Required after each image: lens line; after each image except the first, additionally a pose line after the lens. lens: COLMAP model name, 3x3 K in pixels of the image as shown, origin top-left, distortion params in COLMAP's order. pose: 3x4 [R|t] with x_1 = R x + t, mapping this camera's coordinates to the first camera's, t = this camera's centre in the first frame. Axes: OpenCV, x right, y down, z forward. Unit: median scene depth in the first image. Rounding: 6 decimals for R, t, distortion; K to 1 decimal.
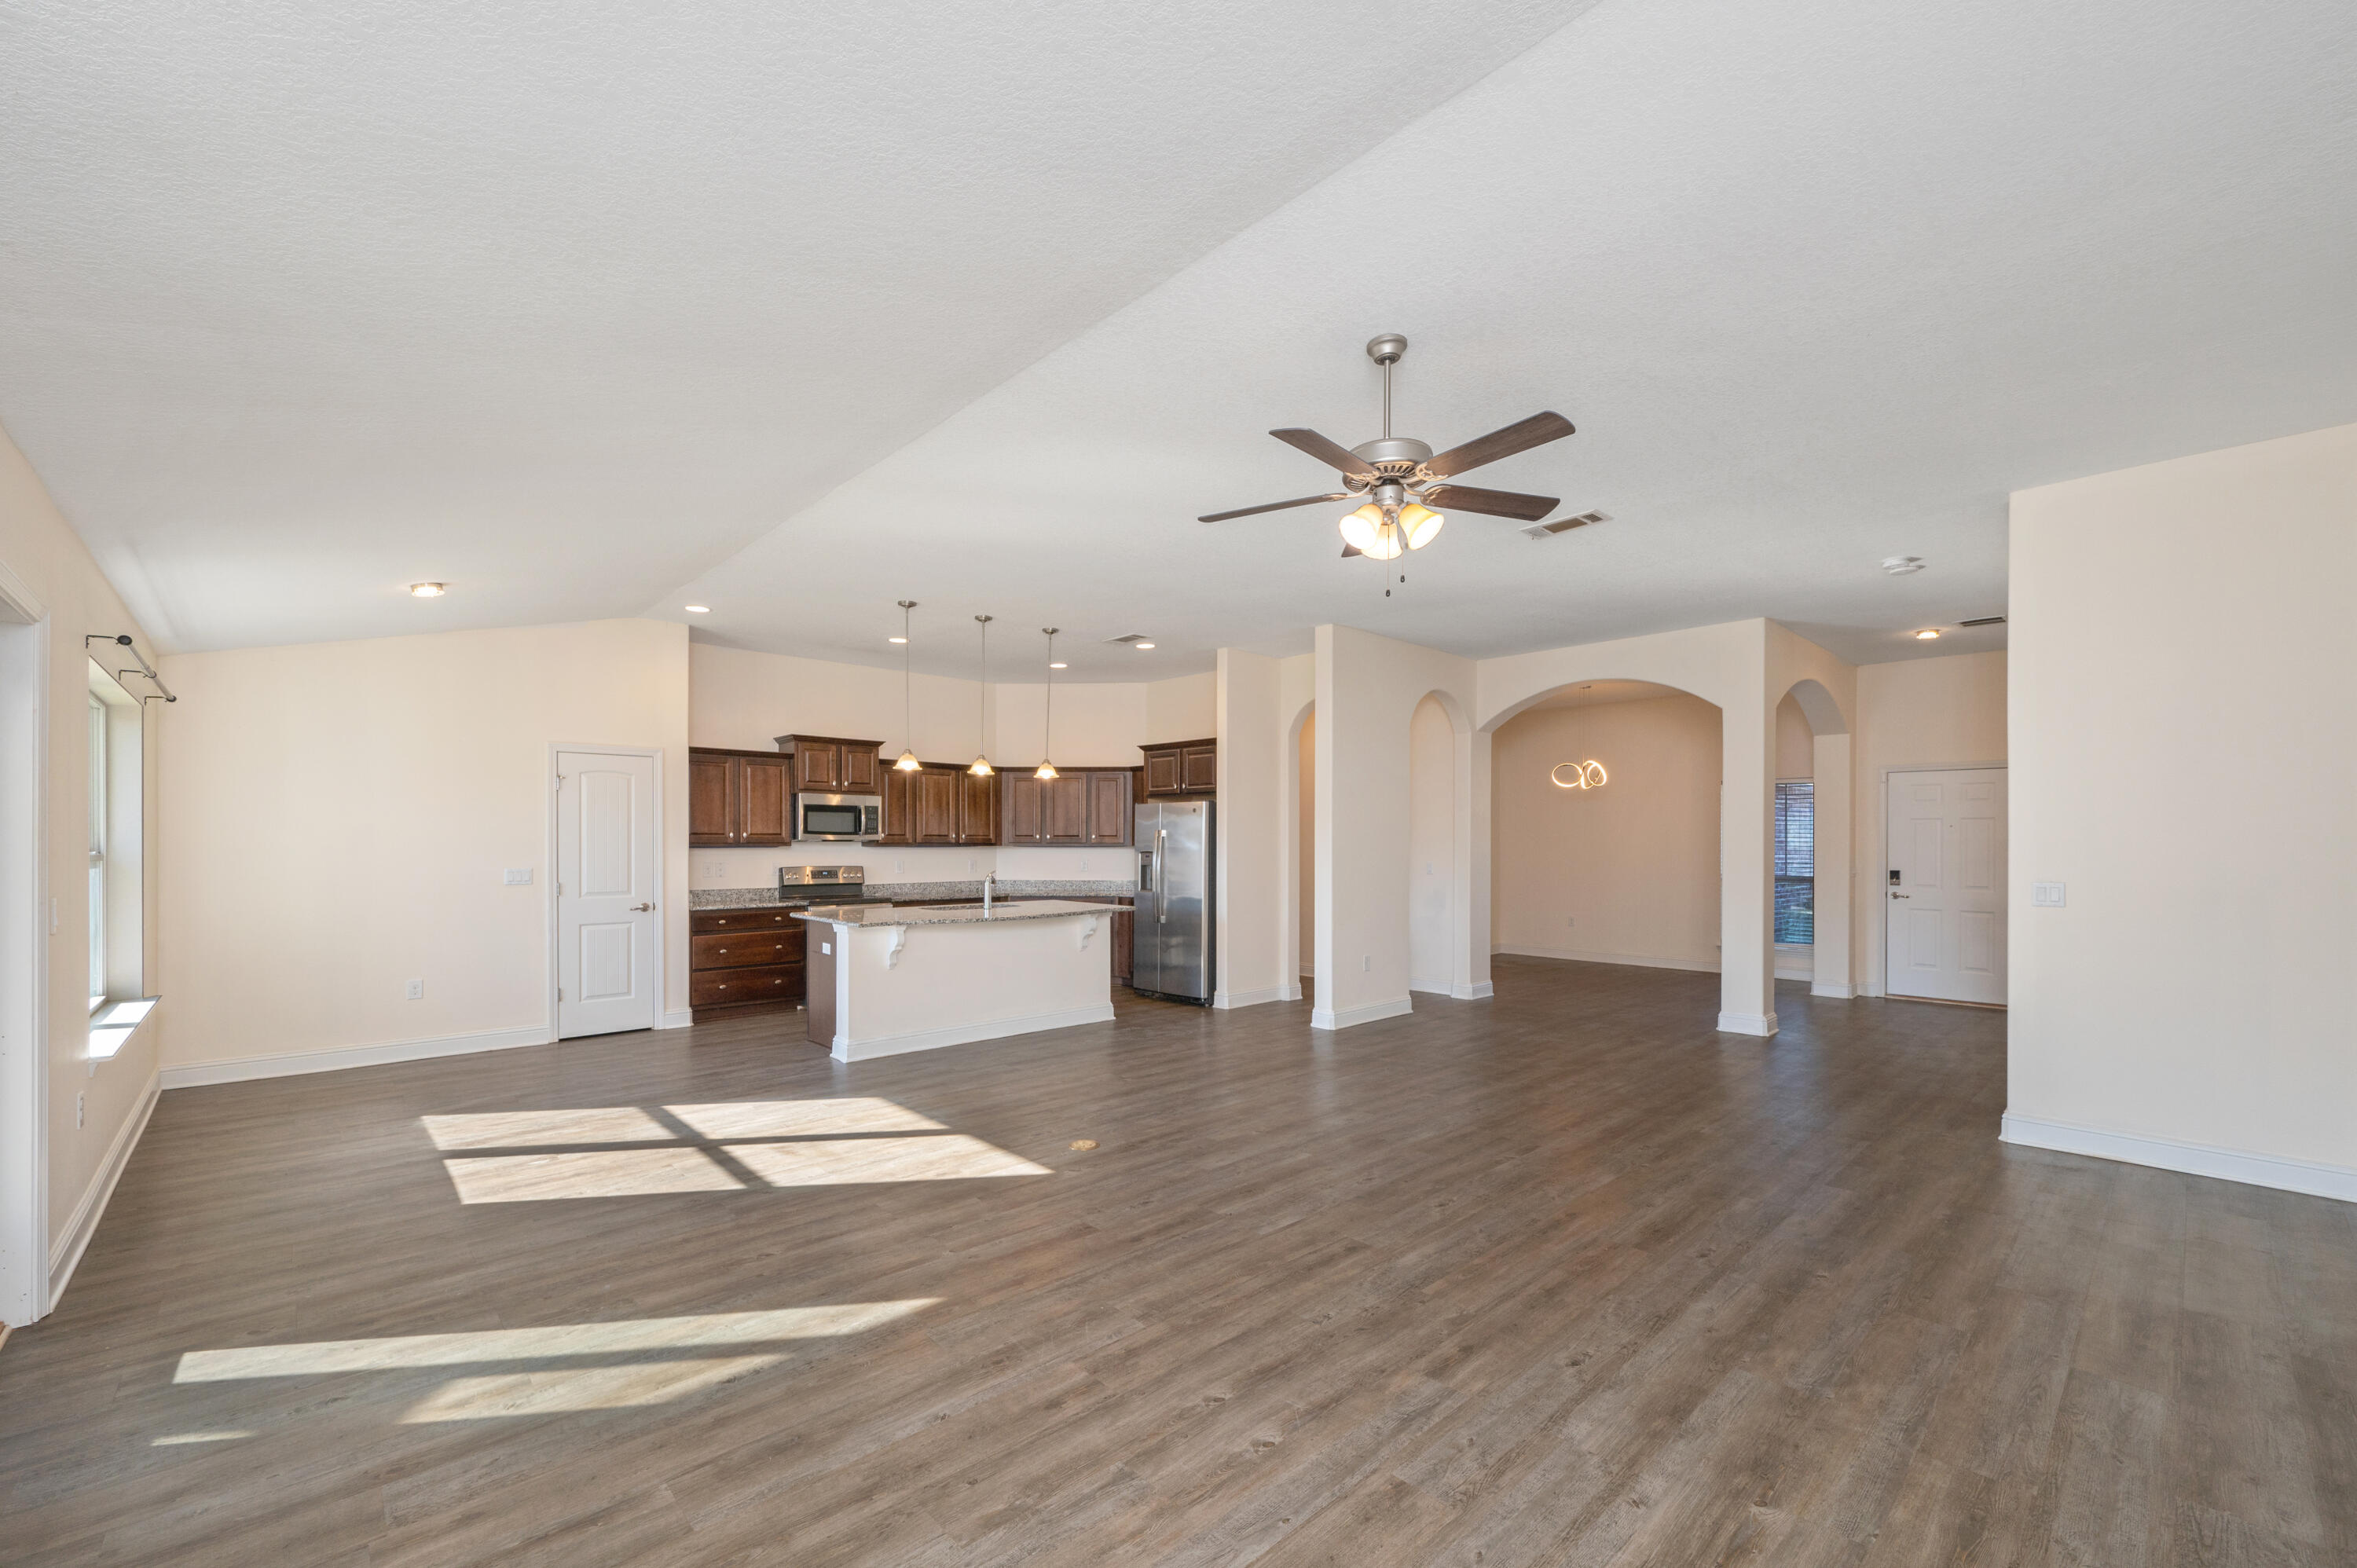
lens RADIAL K [[937.3, 0, 1166.4], [0, 937.3, 847.1], [0, 0, 1]] dist [-0.003225, 0.000156]
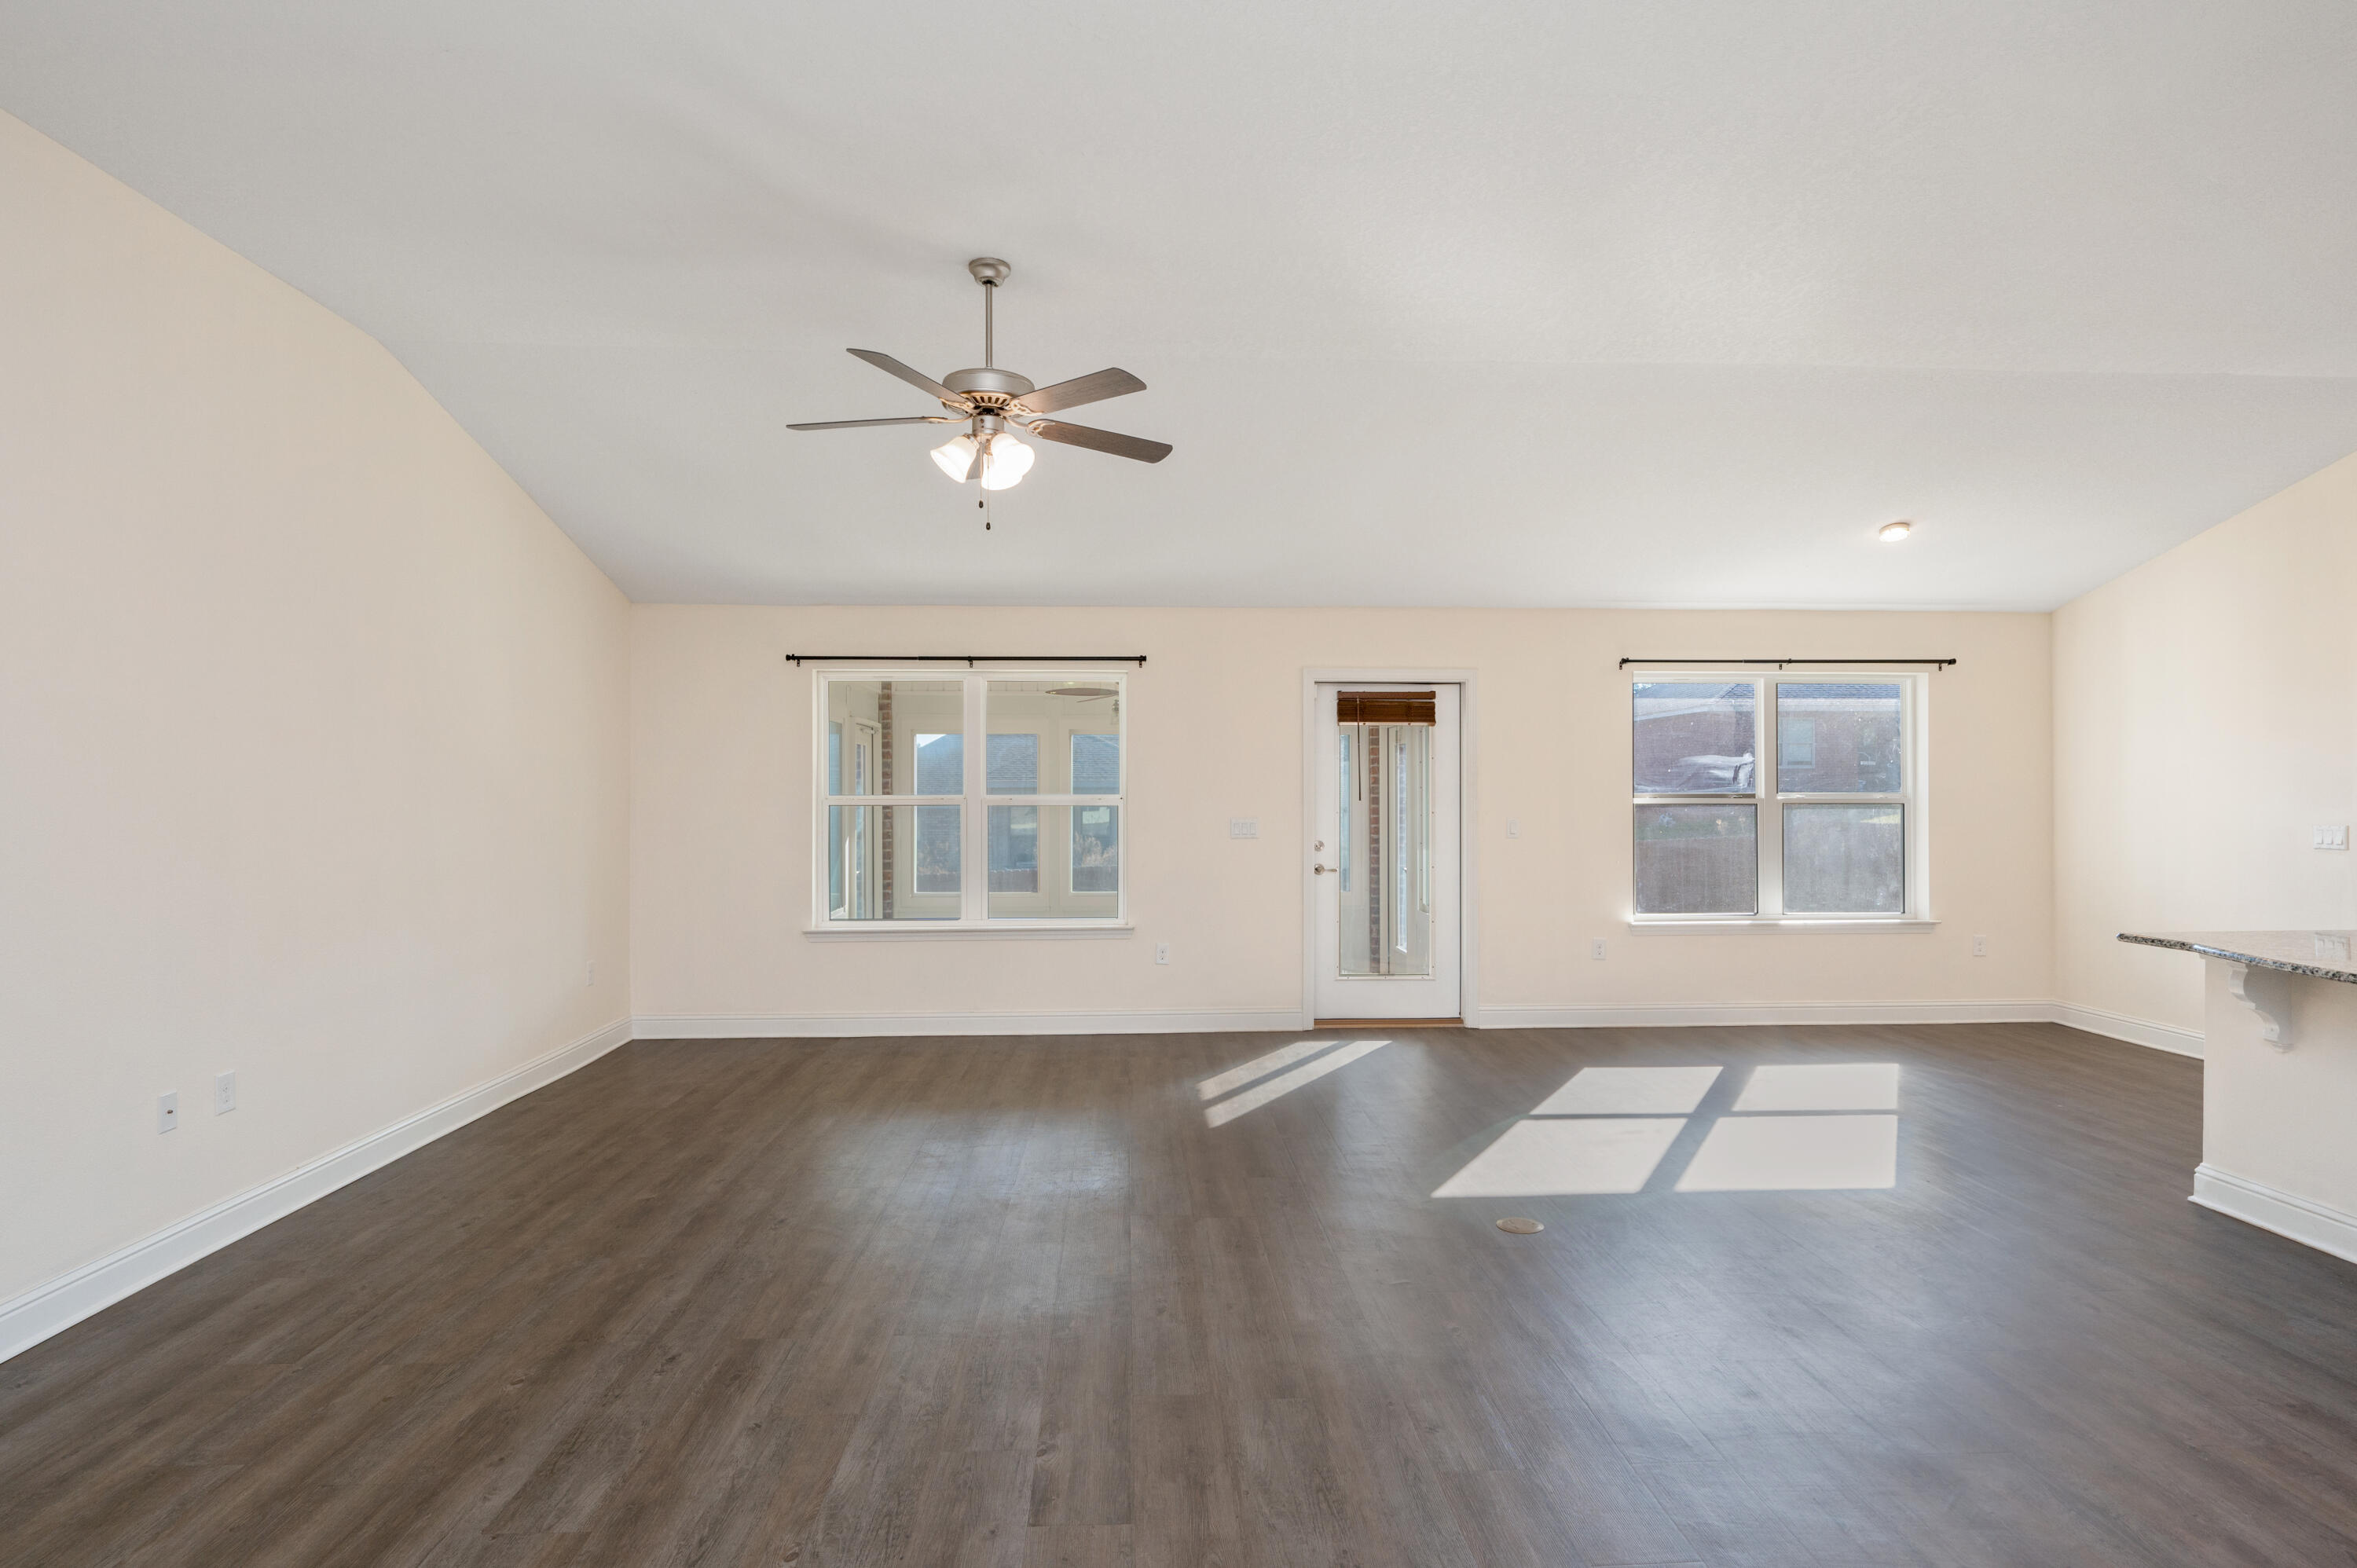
lens RADIAL K [[1220.1, 0, 1189.2], [0, 1220.1, 785.2], [0, 0, 1]] dist [0.002336, -0.000378]
pose [[-0.627420, -0.004840, -0.778666, 0.414716], [-0.002402, 0.999988, -0.004280, -0.001029], [0.778677, -0.000816, -0.627424, 0.744983]]
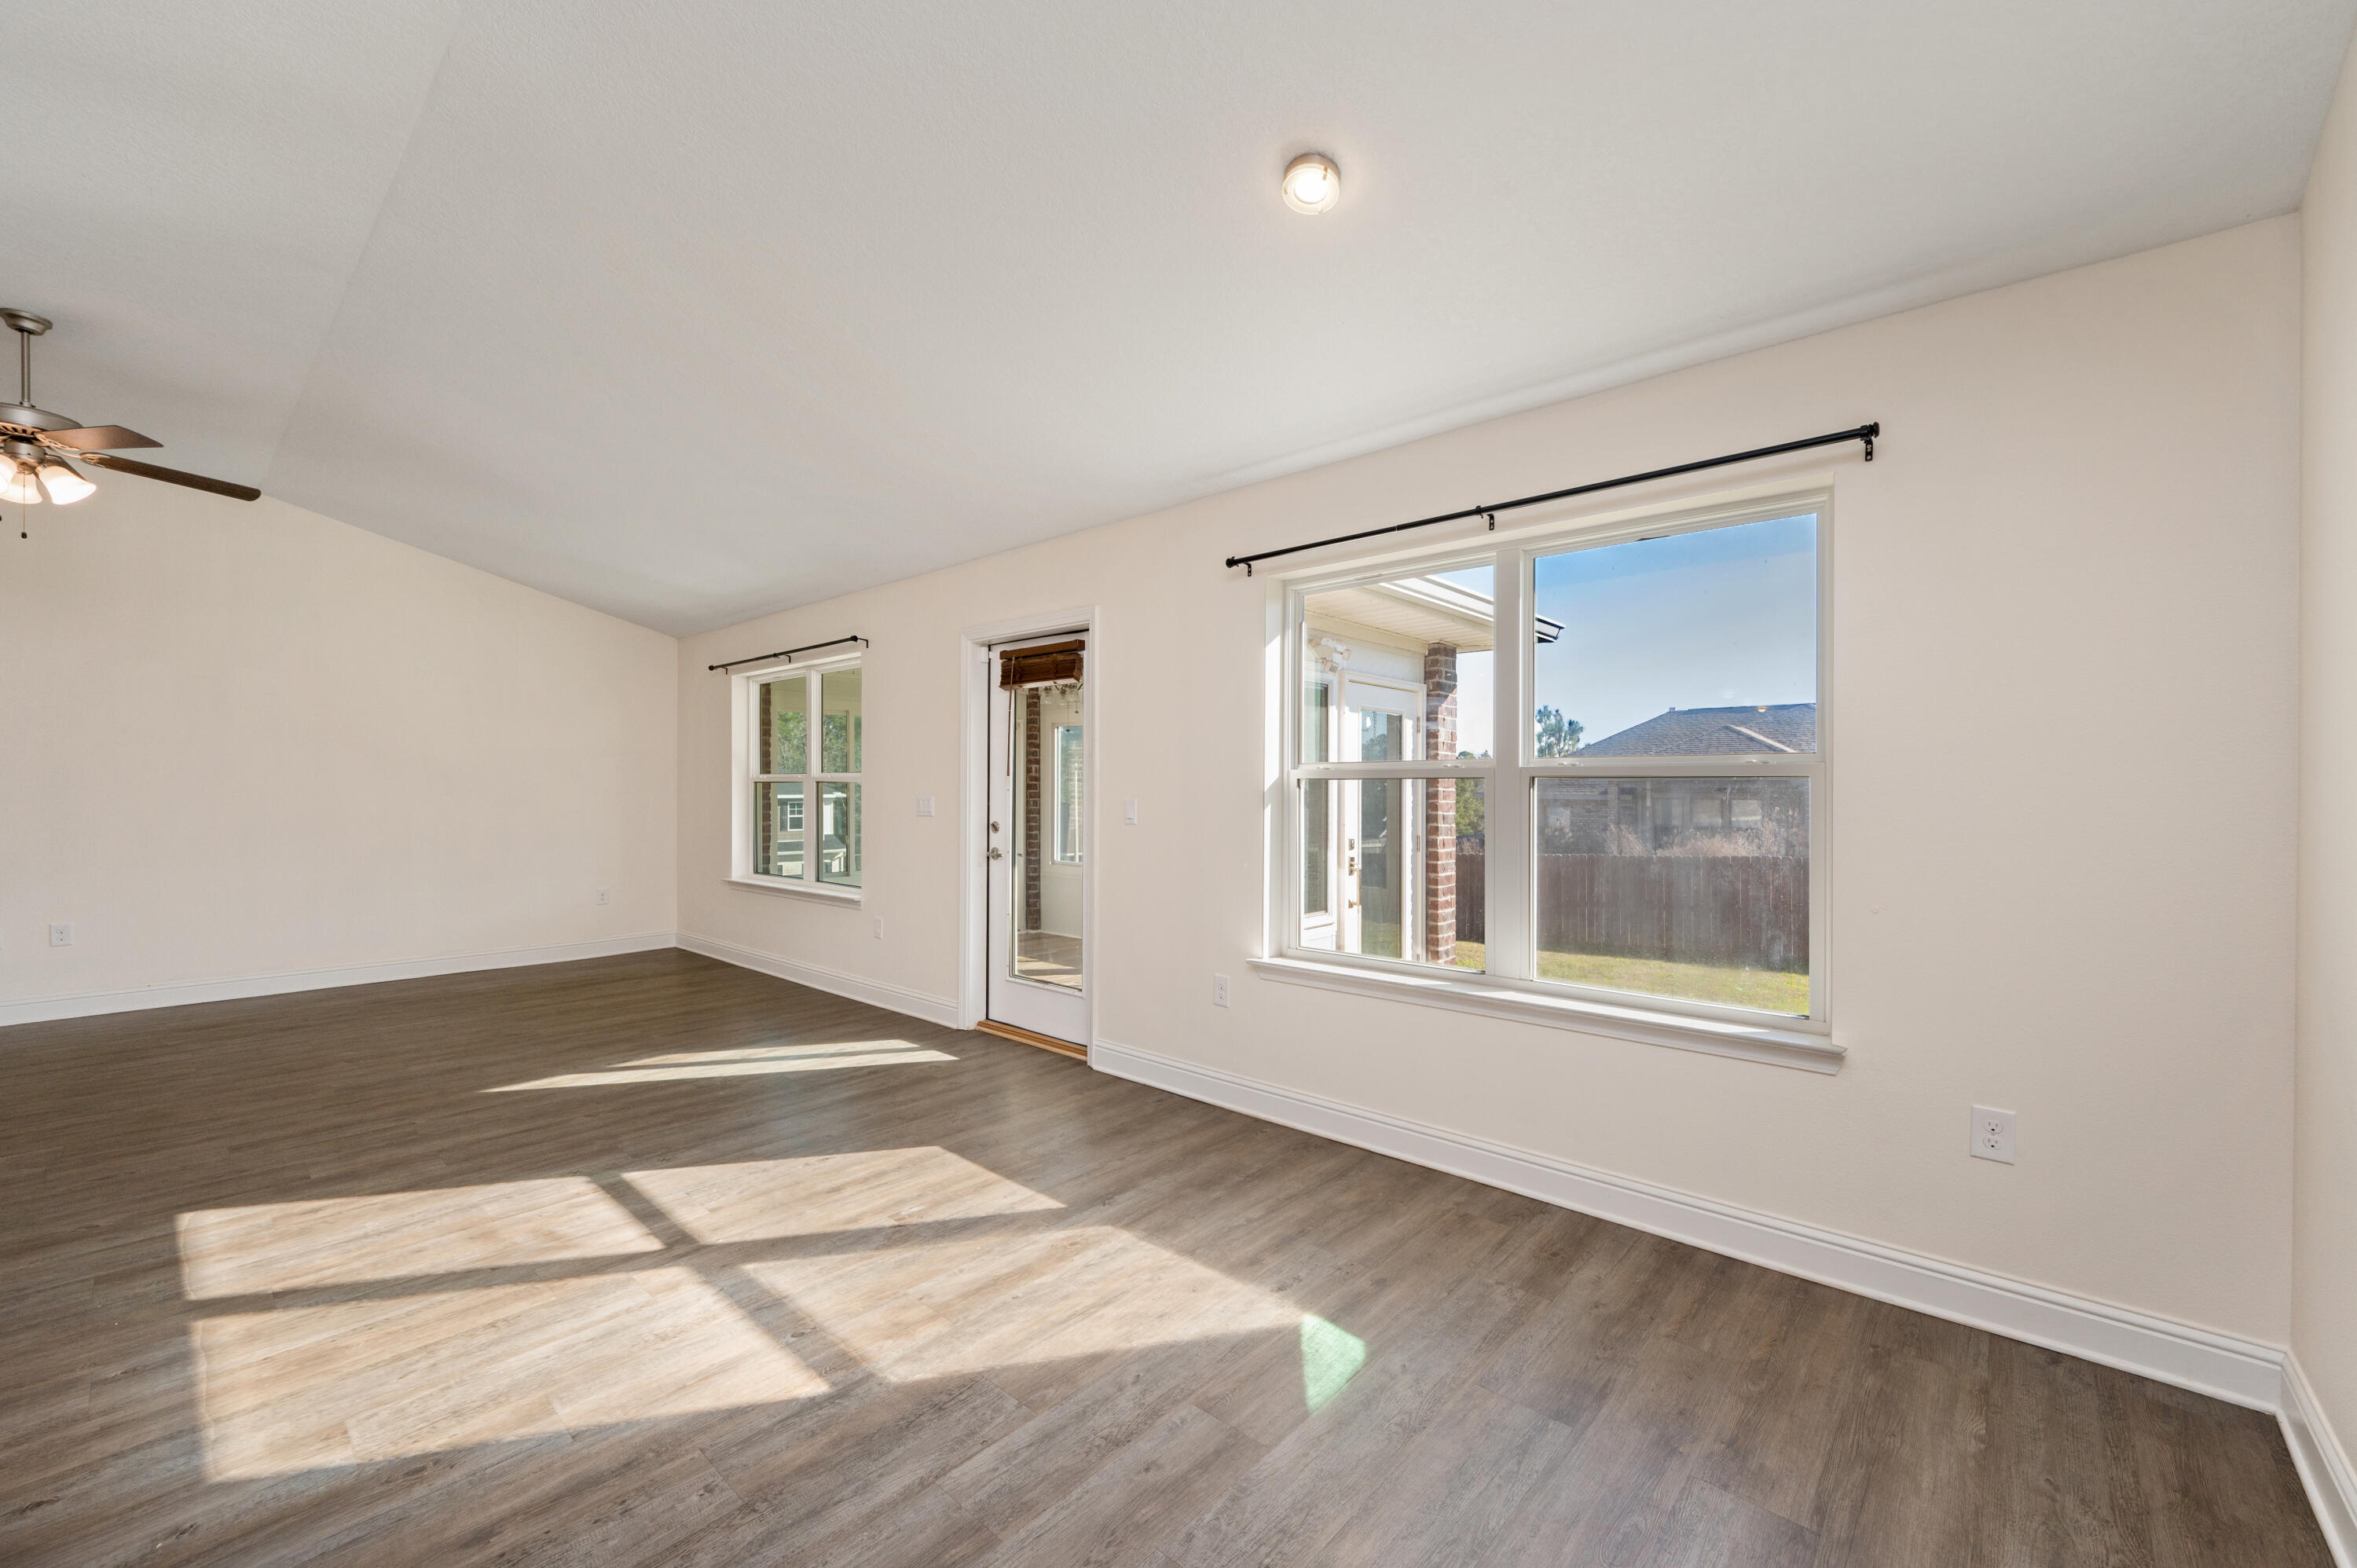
lens RADIAL K [[937.3, 0, 1163.1], [0, 937.3, 792.4], [0, 0, 1]] dist [-0.003225, 0.000156]
pose [[-0.996272, -0.007784, -0.085912, -0.409627], [-0.008083, 0.999962, 0.003131, 0.014169], [0.085884, 0.003814, -0.996298, 0.880571]]
